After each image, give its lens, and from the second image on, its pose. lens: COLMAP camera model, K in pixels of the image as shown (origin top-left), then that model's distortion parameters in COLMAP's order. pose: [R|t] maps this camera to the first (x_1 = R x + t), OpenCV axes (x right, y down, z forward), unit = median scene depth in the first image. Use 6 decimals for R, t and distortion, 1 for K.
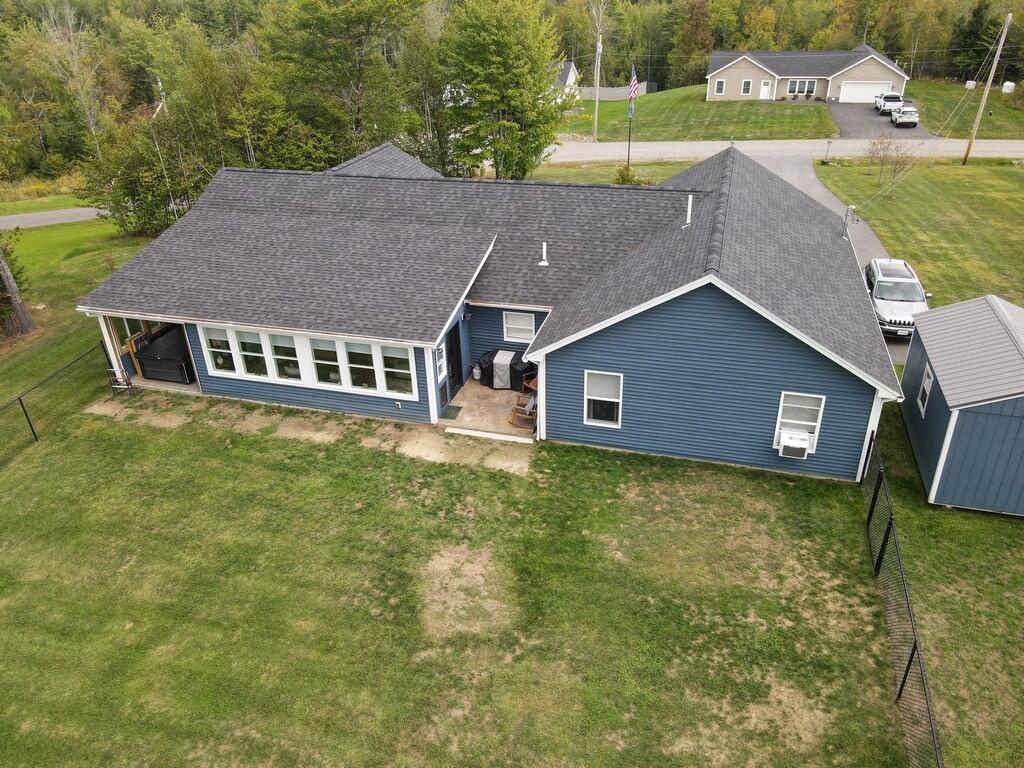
lens RADIAL K [[749.4, 0, 512.0], [0, 749.4, 384.0], [0, 0, 1]] dist [0.017017, -0.005012]
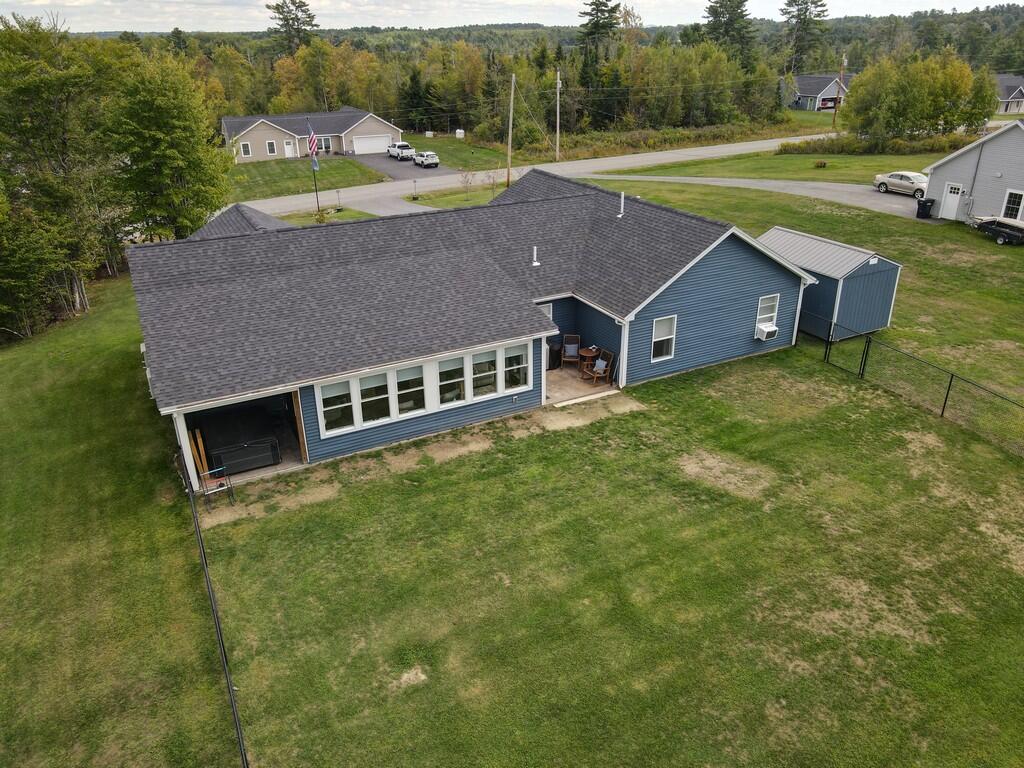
lens RADIAL K [[749.4, 0, 512.0], [0, 749.4, 384.0], [0, 0, 1]] dist [0.017017, -0.005012]
pose [[0.724895, -0.273292, 0.632327, -0.880587], [0.323396, 0.945504, 0.037908, -0.038708], [-0.608228, 0.177013, 0.773773, 0.128846]]
